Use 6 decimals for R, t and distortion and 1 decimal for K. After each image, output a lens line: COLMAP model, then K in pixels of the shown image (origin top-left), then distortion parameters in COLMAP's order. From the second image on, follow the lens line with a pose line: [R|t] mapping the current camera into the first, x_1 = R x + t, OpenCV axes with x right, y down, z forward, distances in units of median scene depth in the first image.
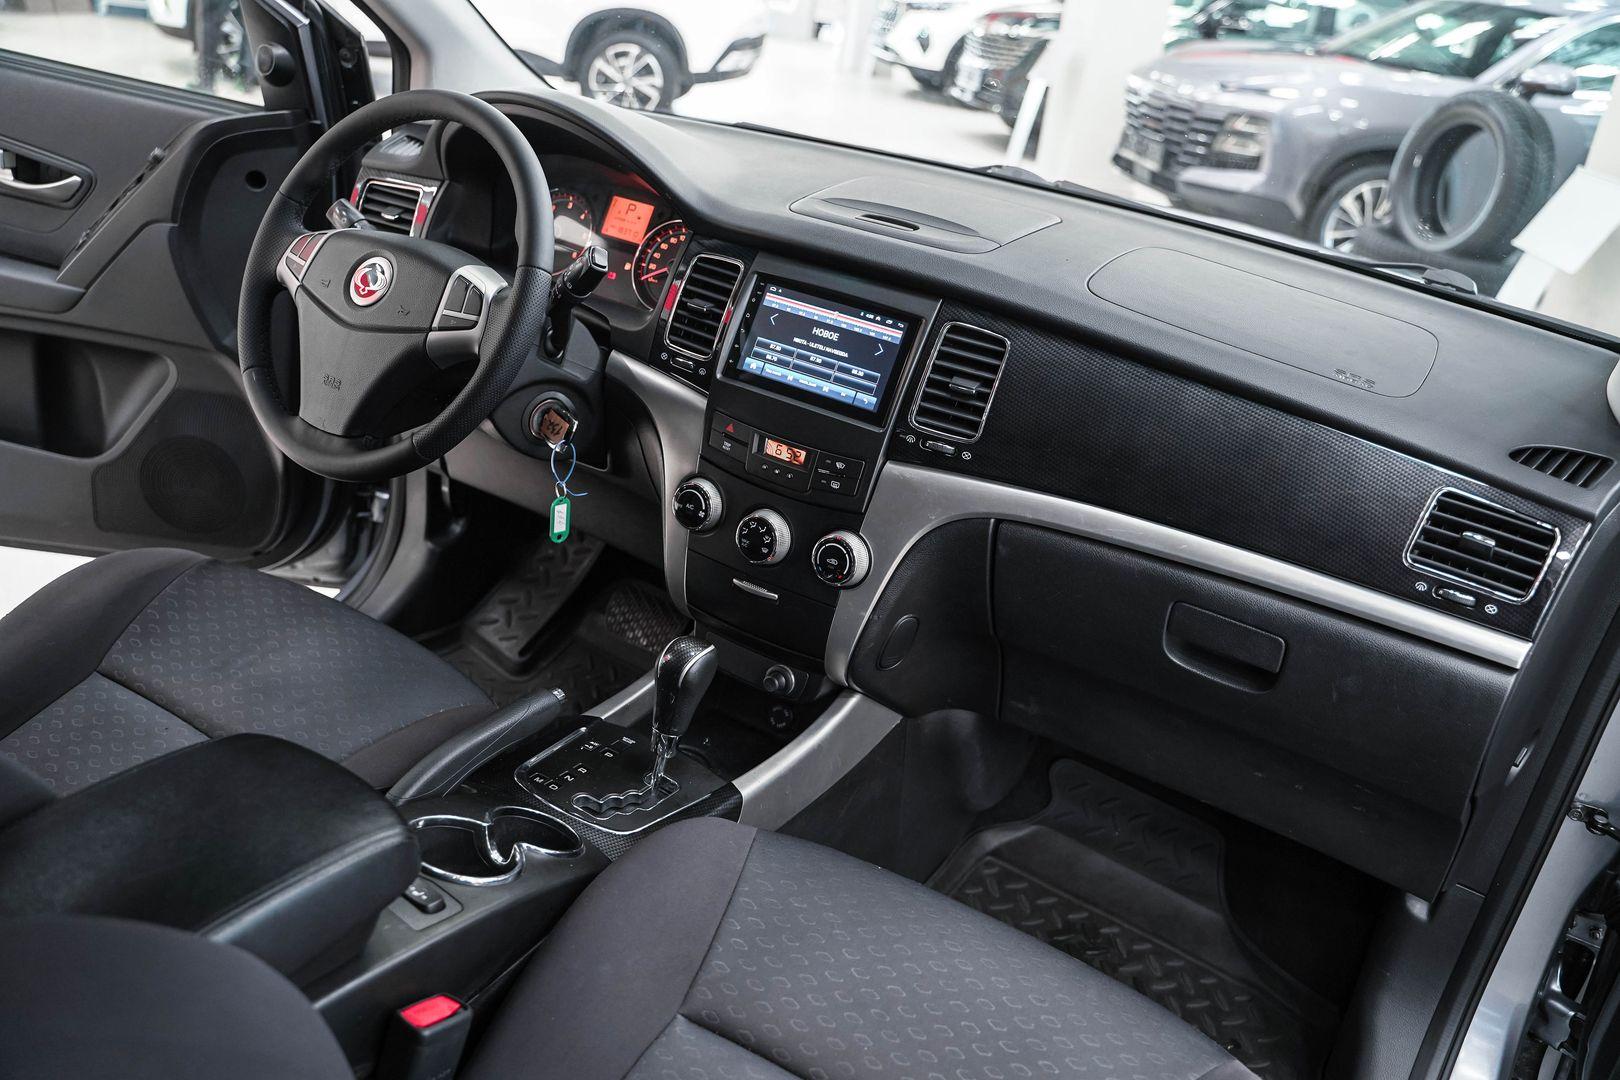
lens RADIAL K [[1279.5, 0, 802.5], [0, 1279.5, 535.3], [0, 0, 1]] dist [-0.118403, 0.086590]
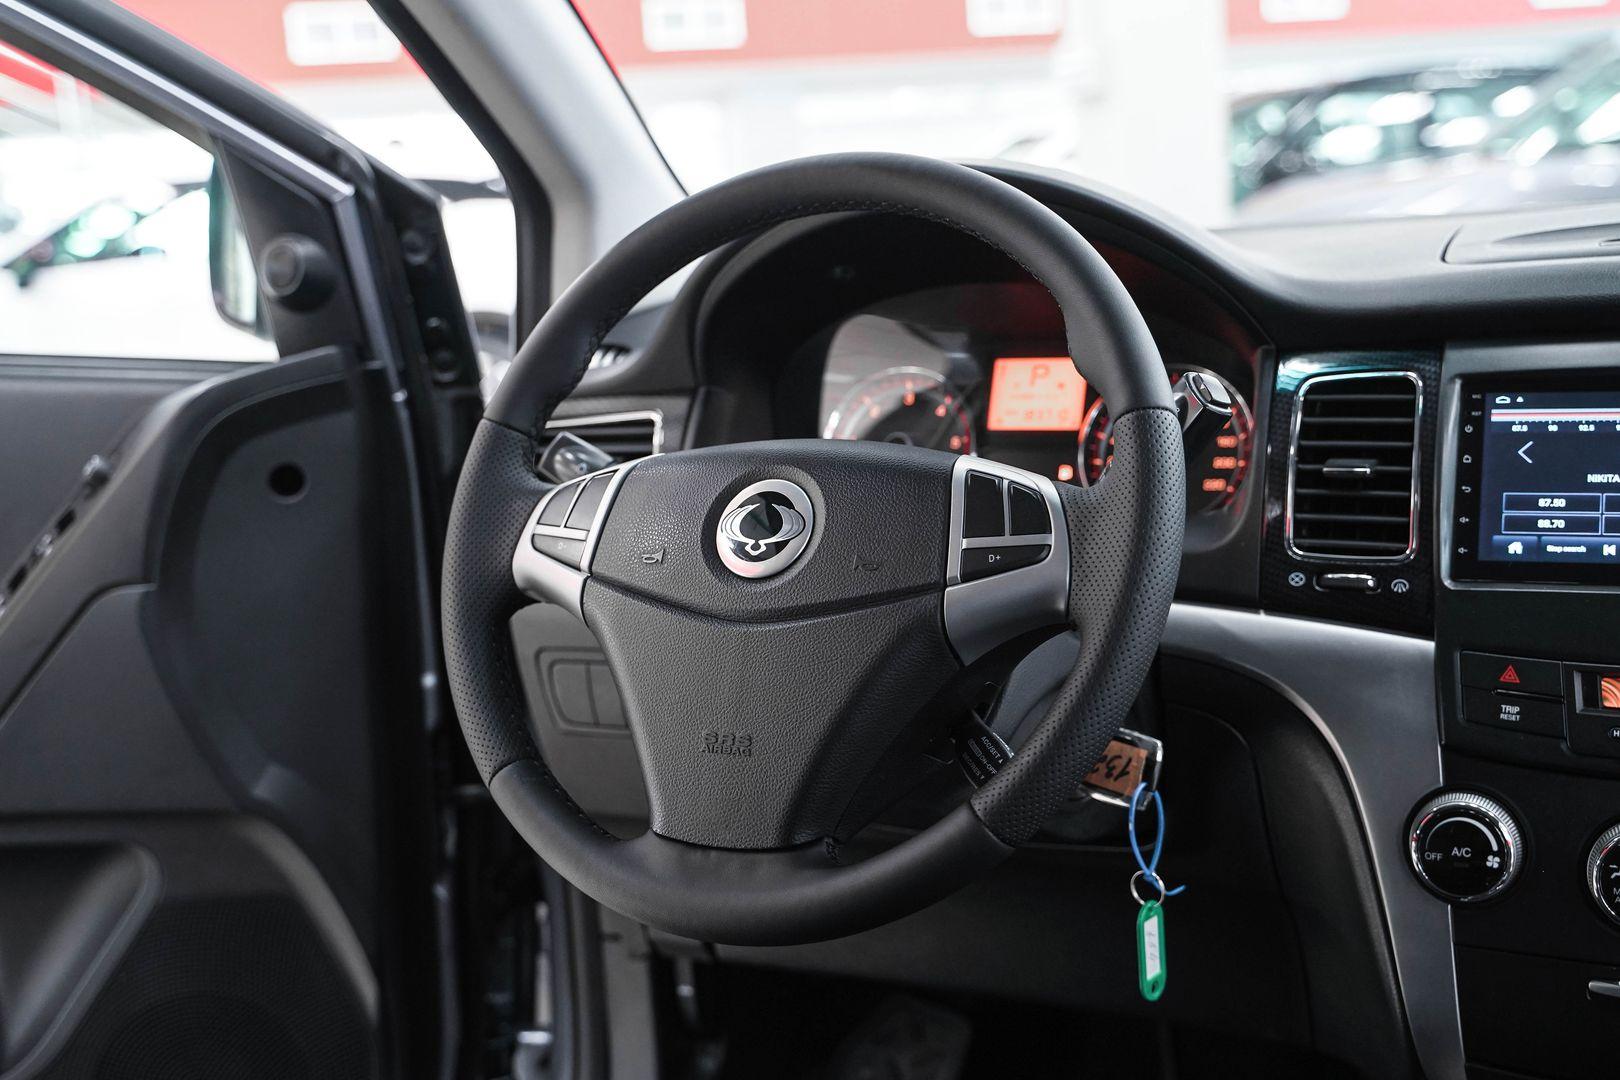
lens RADIAL K [[1889.3, 0, 810.3], [0, 1889.3, 505.0], [0, 0, 1]] dist [-0.006165, 0.013942]
pose [[0.976790, -0.203543, 0.066721, -0.356547], [0.214036, 0.939645, -0.266937, -0.007919], [-0.008361, 0.275022, 0.961402, 0.271629]]
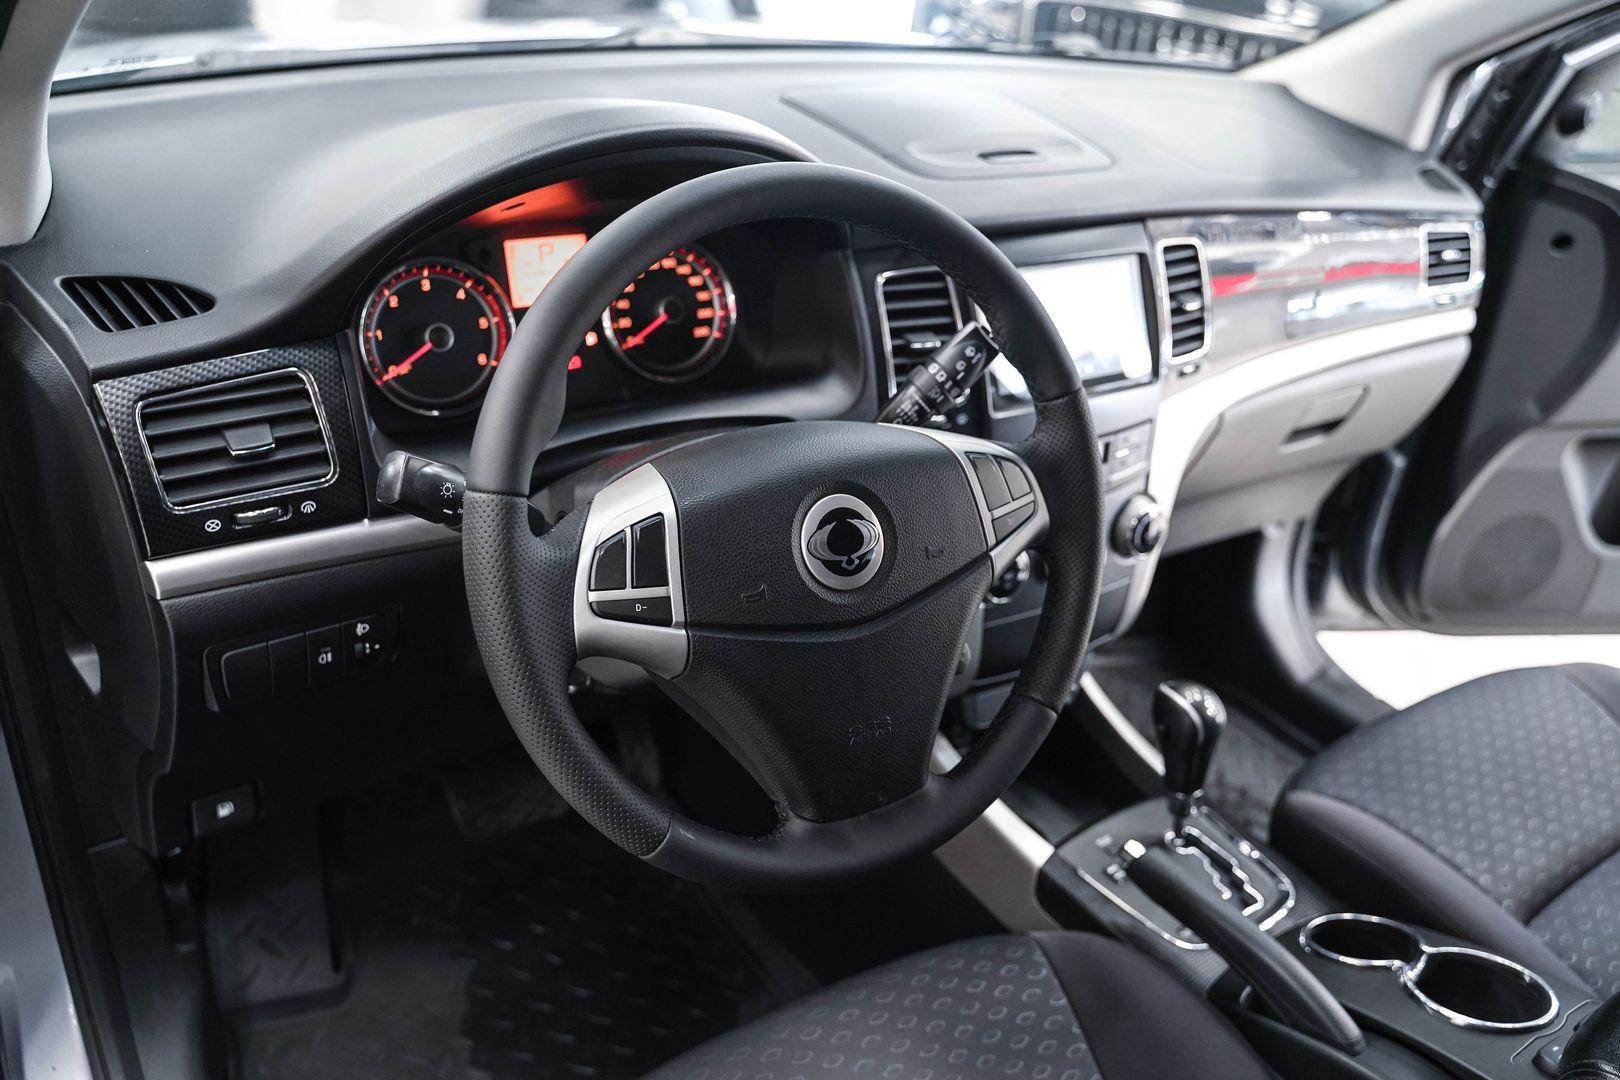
lens RADIAL K [[1323.6, 0, 810.0], [0, 1323.6, 540.0], [0, 0, 1]] dist [-0.121519, 0.098581]
pose [[0.424568, -0.525384, 0.737370, -0.743515], [0.334332, 0.847832, 0.411586, -0.426971], [-0.841406, 0.071780, 0.535615, 0.669825]]
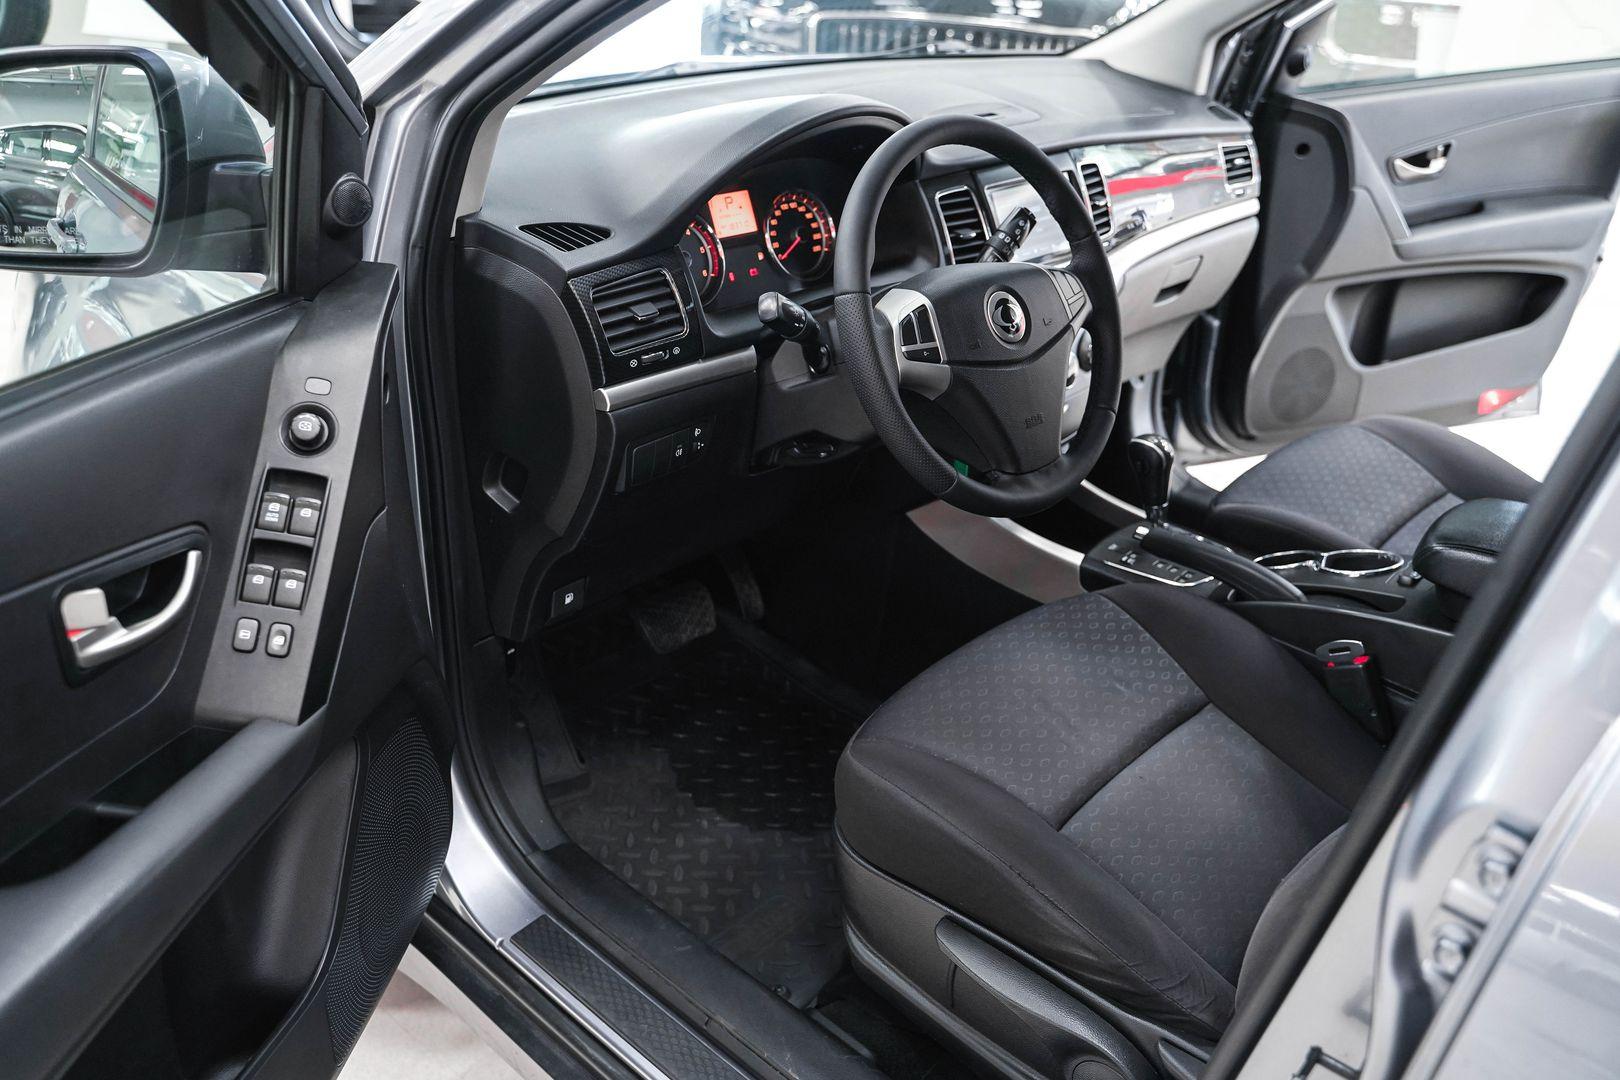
lens RADIAL K [[1323.6, 0, 810.0], [0, 1323.6, 540.0], [0, 0, 1]] dist [-0.121519, 0.098581]
pose [[0.207317, -0.559858, 0.802234, -1.258456], [0.393986, 0.798388, 0.455358, -0.572495], [-0.895430, 0.221665, 0.386096, 0.741096]]
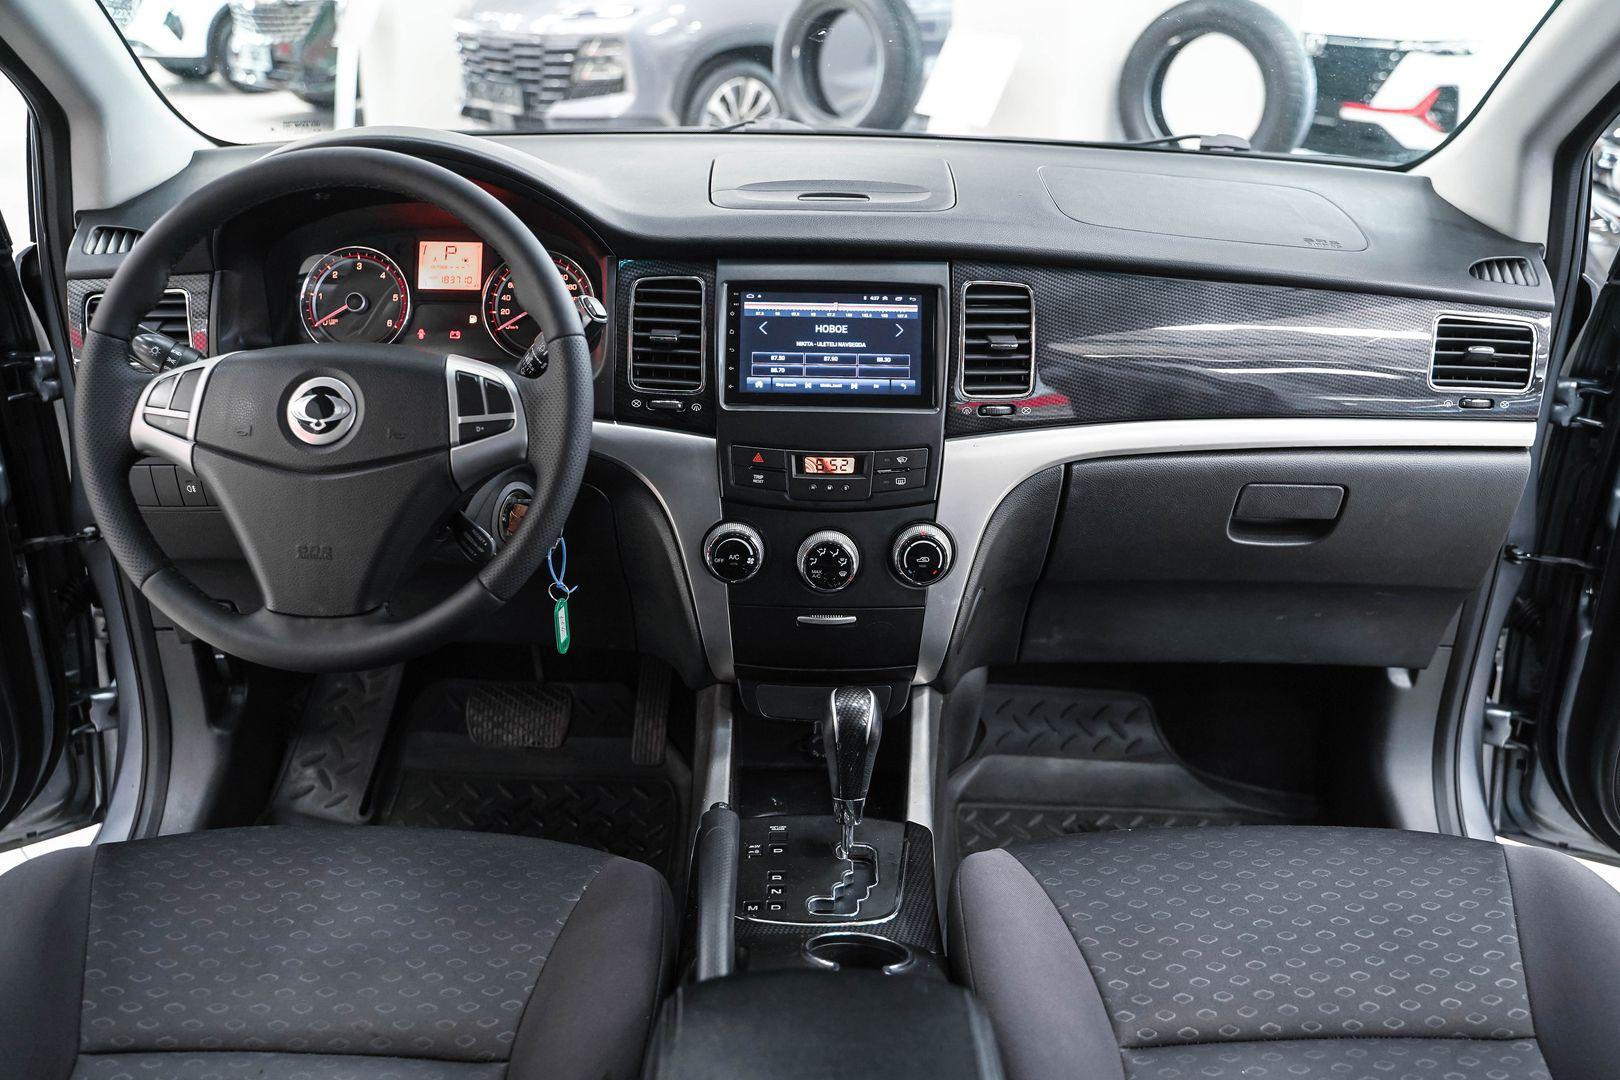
lens RADIAL K [[1323.6, 0, 810.0], [0, 1323.6, 540.0], [0, 0, 1]] dist [-0.121519, 0.098581]
pose [[0.842995, -0.319743, 0.432578, -0.439461], [0.305424, 0.946477, 0.104393, -0.114180], [-0.442804, 0.044117, 0.895532, 0.158998]]
